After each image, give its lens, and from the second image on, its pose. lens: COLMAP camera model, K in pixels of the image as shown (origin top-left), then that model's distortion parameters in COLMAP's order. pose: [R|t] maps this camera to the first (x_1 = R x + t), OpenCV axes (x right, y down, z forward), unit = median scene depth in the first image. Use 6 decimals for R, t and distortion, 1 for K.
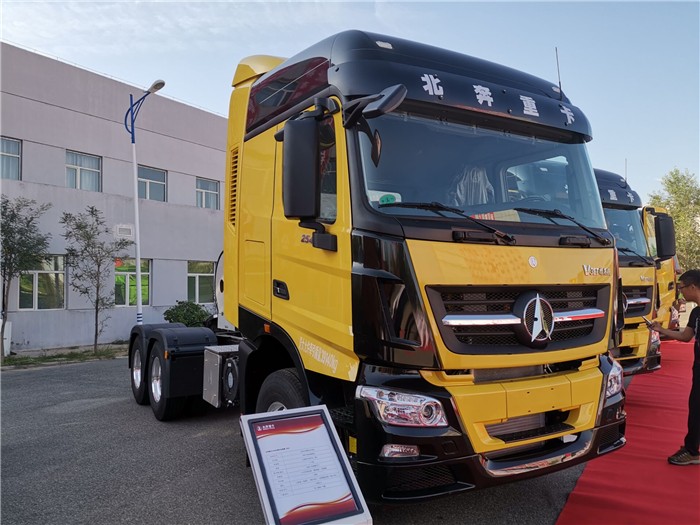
lens RADIAL K [[560.5, 0, 355.6], [0, 560.5, 252.8], [0, 0, 1]] dist [0.029298, -0.032931]
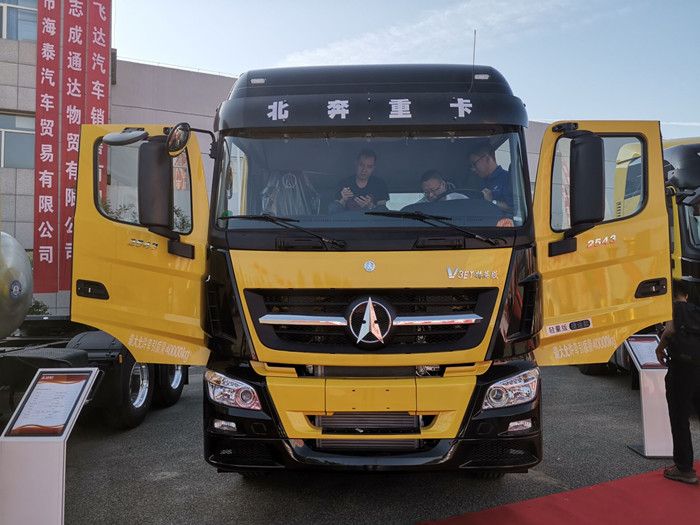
lens RADIAL K [[555.7, 0, 347.8], [0, 555.7, 262.8], [0, 0, 1]] dist [0.100866, -0.122420]
pose [[0.839091, -0.015008, -0.543784, 0.869208], [0.028342, 0.999468, 0.016150, -0.008307], [0.543252, -0.028963, 0.839070, 0.126169]]
